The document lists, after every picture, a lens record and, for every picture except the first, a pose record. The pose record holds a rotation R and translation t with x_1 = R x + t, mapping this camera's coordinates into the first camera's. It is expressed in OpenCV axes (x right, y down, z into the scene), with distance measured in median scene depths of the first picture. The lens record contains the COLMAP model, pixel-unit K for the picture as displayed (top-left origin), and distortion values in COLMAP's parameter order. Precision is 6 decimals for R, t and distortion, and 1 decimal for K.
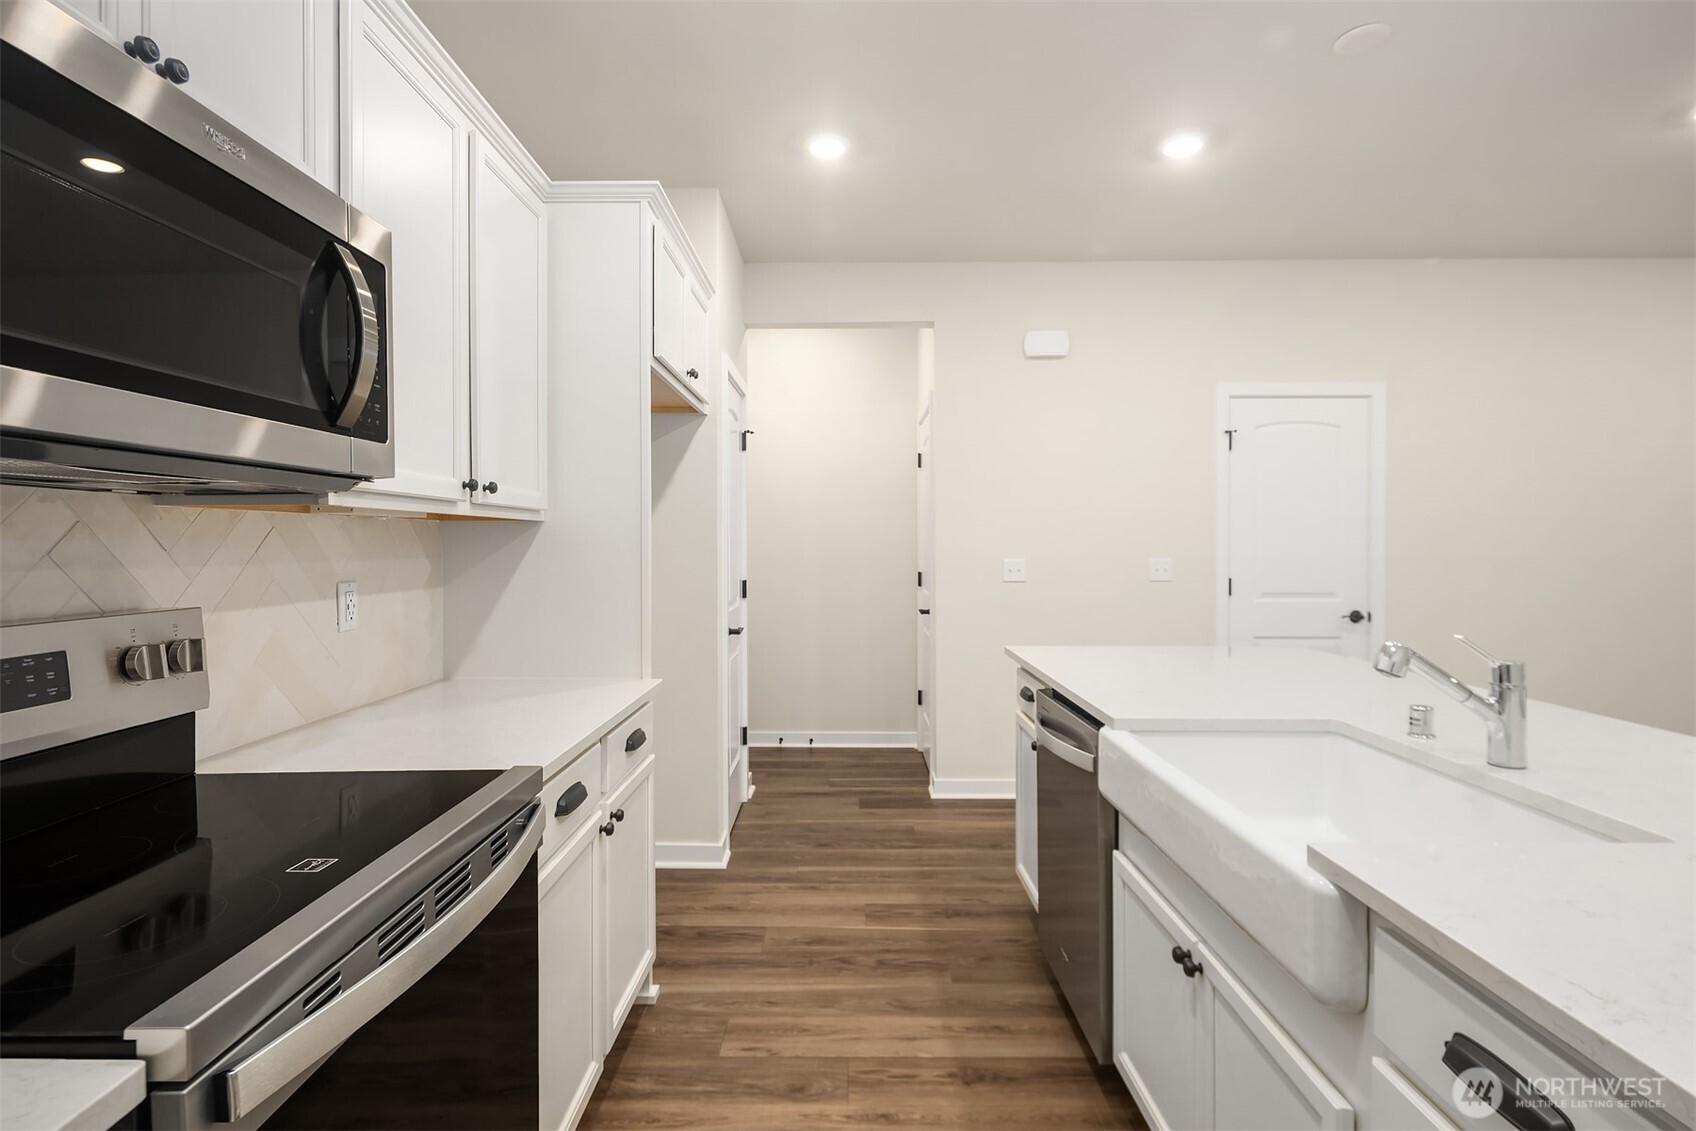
lens RADIAL K [[839.0, 0, 857.7], [0, 839.0, 553.2], [0, 0, 1]] dist [0.009091, -0.005647]
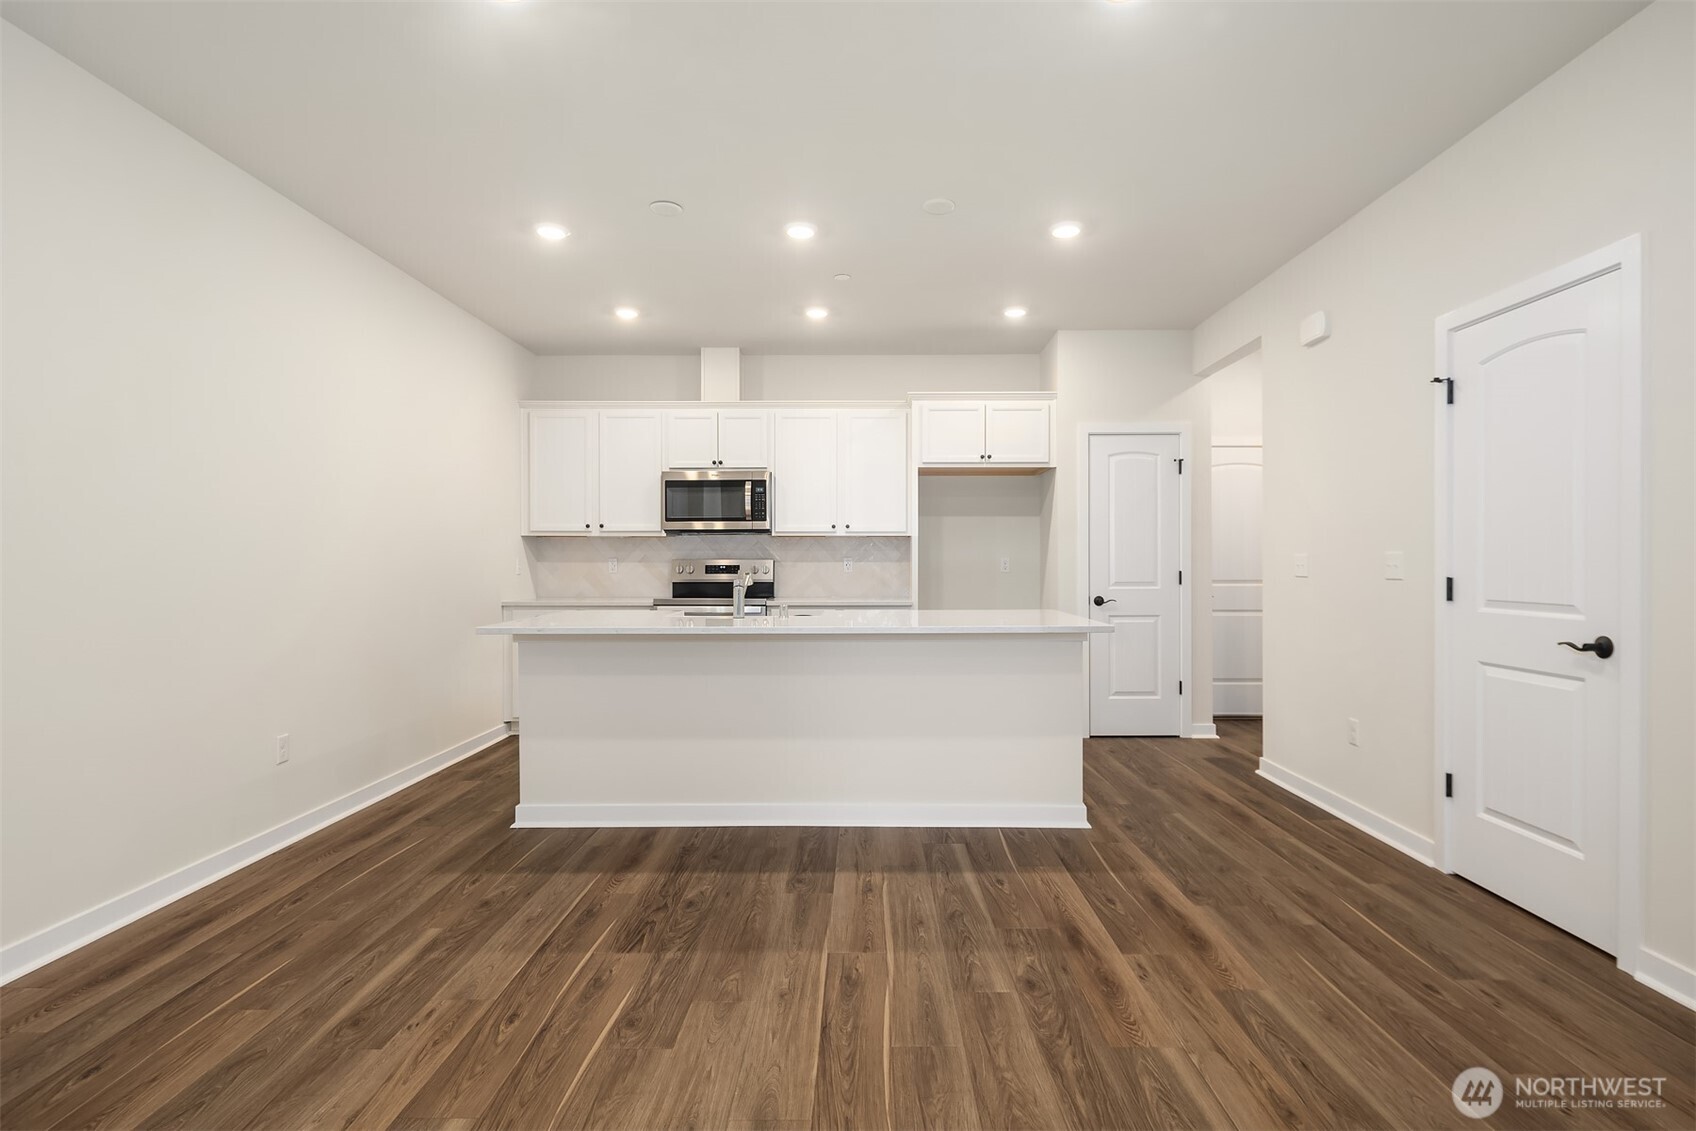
lens RADIAL K [[839.0, 0, 855.6], [0, 839.0, 574.7], [0, 0, 1]] dist [0.009091, -0.005647]
pose [[-0.013829, 0.017677, -0.999748, 7.687236], [-0.010008, 0.999791, 0.017816, 0.127310], [0.999854, 0.010252, -0.013649, 3.148715]]
